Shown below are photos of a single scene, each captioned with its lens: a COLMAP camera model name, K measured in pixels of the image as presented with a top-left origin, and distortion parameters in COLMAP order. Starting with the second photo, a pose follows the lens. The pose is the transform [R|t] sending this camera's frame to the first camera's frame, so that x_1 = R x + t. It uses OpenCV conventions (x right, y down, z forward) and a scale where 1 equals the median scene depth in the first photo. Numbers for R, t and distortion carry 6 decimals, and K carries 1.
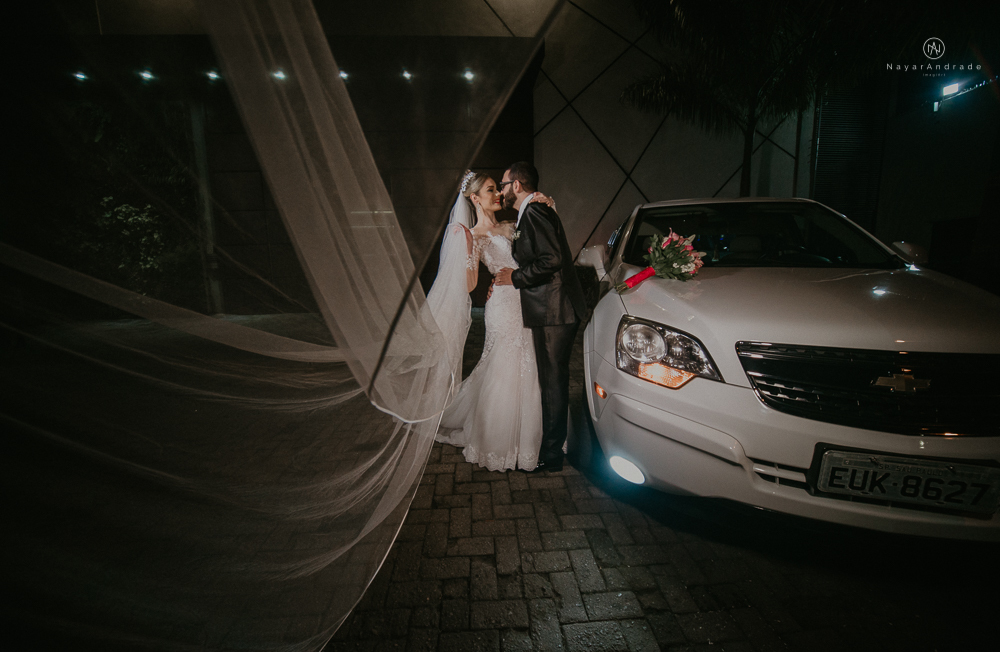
lens RADIAL K [[356.8, 0, 523.5], [0, 356.8, 324.2], [0, 0, 1]] dist [-0.002202, -0.001058]
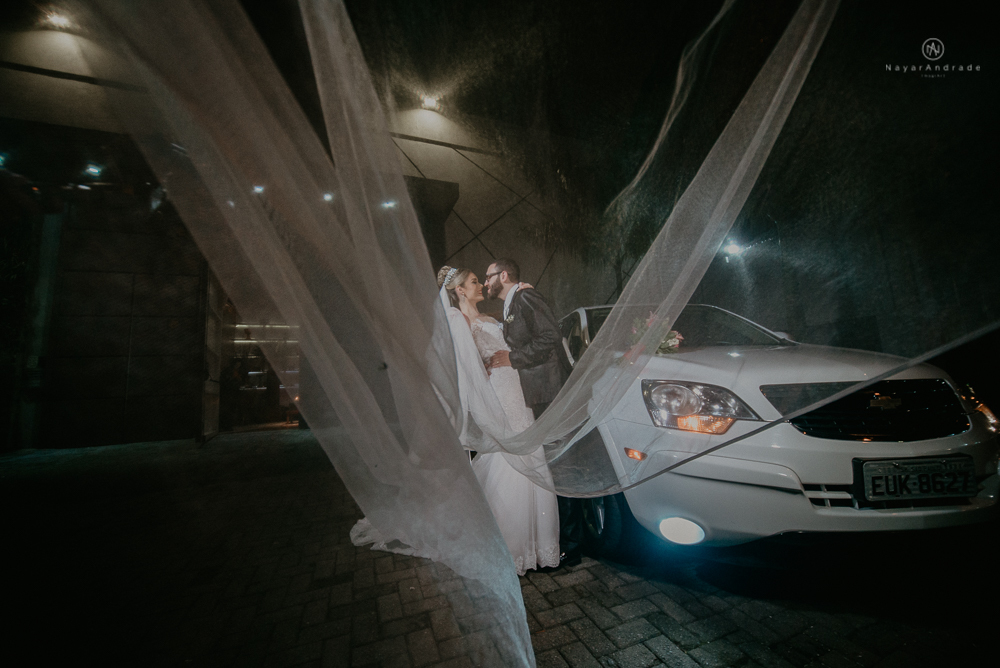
lens RADIAL K [[351.2, 0, 513.8], [0, 351.2, 345.1], [0, 0, 1]] dist [-0.011196, 0.000143]
pose [[0.960231, -0.005536, 0.279151, -0.319610], [0.081111, 0.962216, -0.259925, 0.097573], [-0.267165, 0.272231, 0.924399, 0.071416]]
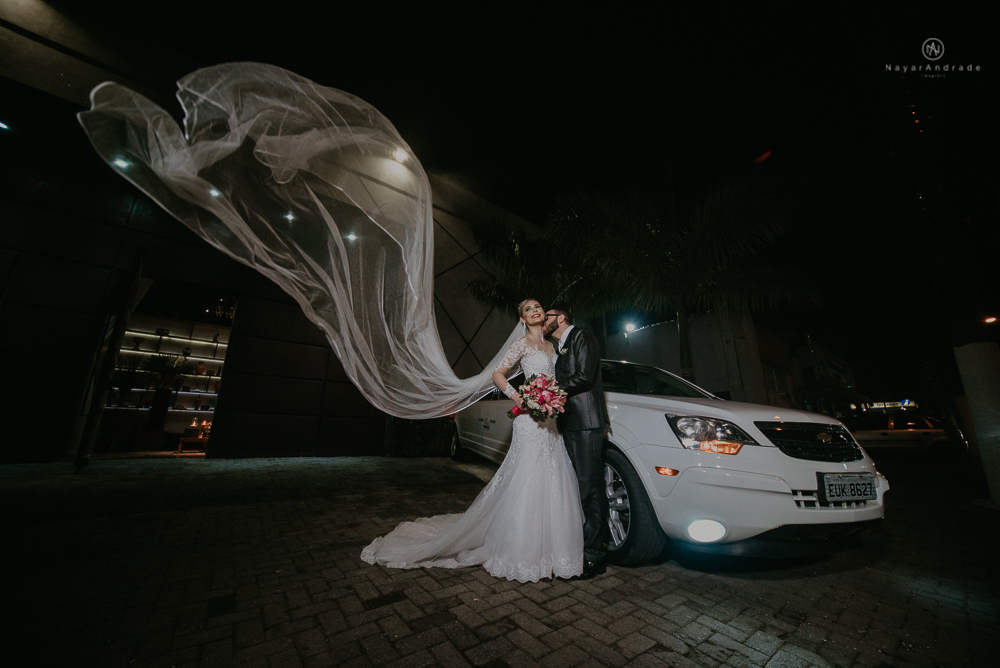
lens RADIAL K [[331.2, 0, 514.2], [0, 331.2, 357.1], [0, 0, 1]] dist [-0.012374, -0.000167]
pose [[0.843610, 0.139700, 0.518465, -0.745379], [0.059949, 0.935022, -0.349486, 0.150880], [-0.533599, 0.325912, 0.780419, 0.191383]]
